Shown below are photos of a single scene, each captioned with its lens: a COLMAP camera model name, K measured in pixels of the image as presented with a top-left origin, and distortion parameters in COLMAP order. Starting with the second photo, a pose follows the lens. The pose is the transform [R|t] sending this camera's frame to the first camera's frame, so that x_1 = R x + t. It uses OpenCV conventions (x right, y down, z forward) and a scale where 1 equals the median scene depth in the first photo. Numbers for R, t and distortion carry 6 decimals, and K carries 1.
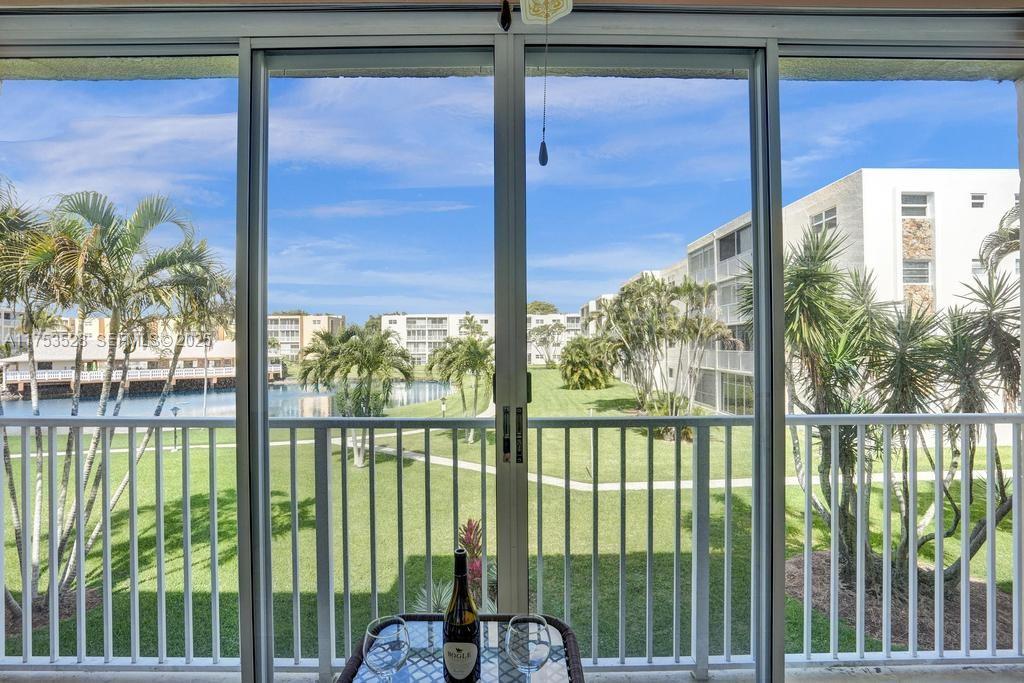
lens RADIAL K [[492.7, 0, 508.0], [0, 492.7, 344.9], [0, 0, 1]] dist [-0.035291, 0.019295]
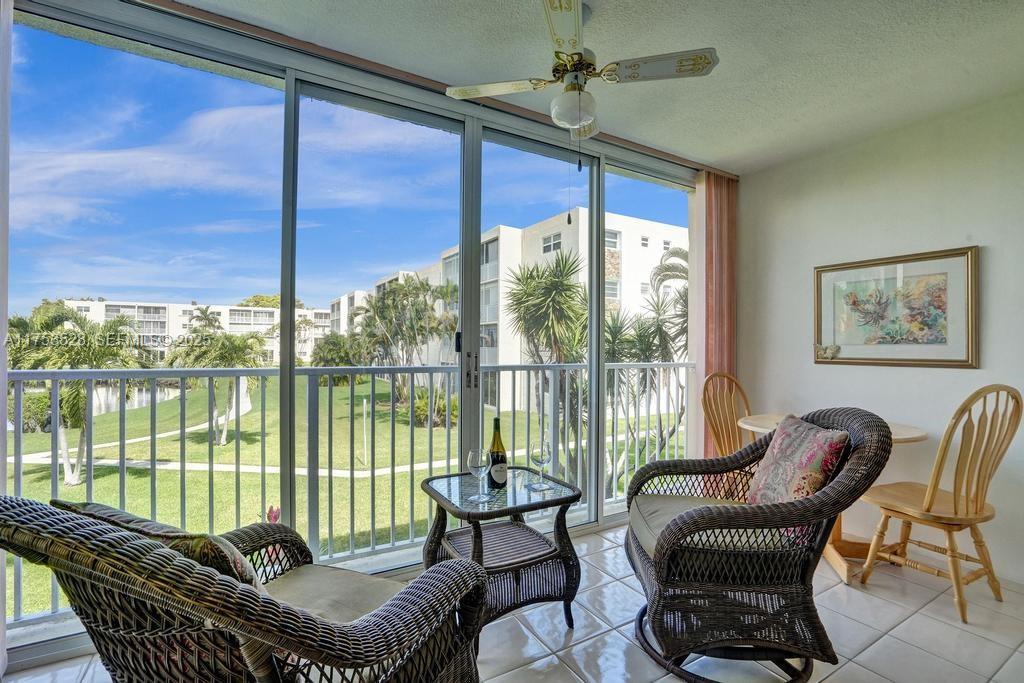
lens RADIAL K [[482.4, 0, 509.3], [0, 482.4, 345.0], [0, 0, 1]] dist [-0.033222, 0.016844]
pose [[0.873662, 0.011215, 0.486404, -0.060037], [-0.013487, 0.999908, 0.001170, 0.008777], [-0.486346, -0.007583, 0.873733, -0.038556]]
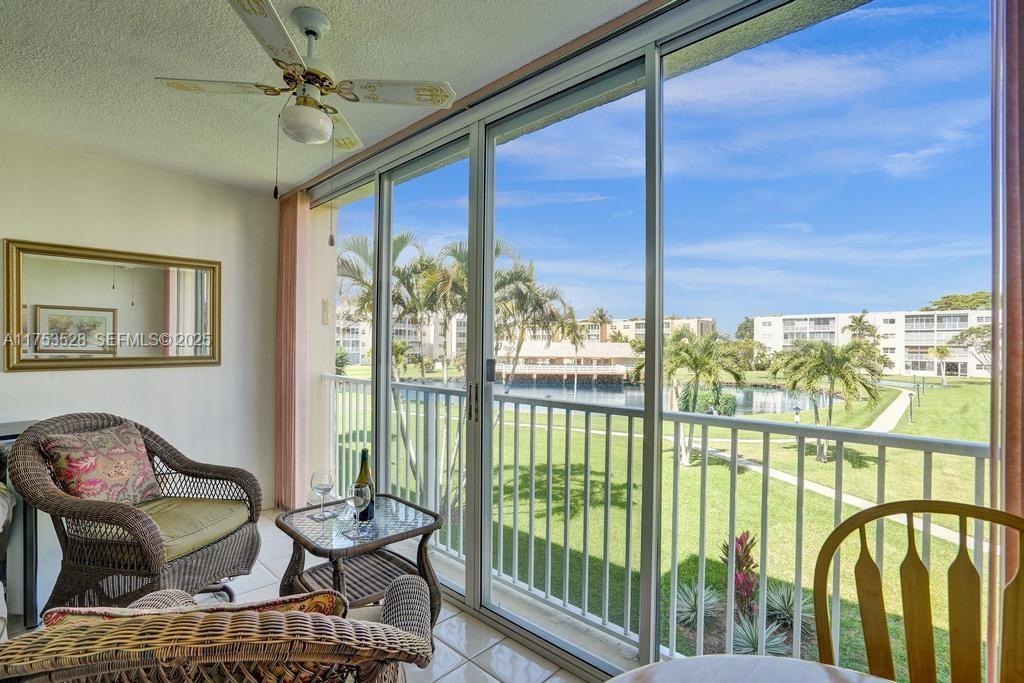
lens RADIAL K [[482.4, 0, 509.3], [0, 482.4, 345.0], [0, 0, 1]] dist [-0.033222, 0.016844]
pose [[0.744062, 0.010864, -0.668022, 0.095246], [-0.014096, 0.999900, 0.000561, 0.000884], [0.667962, 0.008999, 0.744141, 0.000604]]
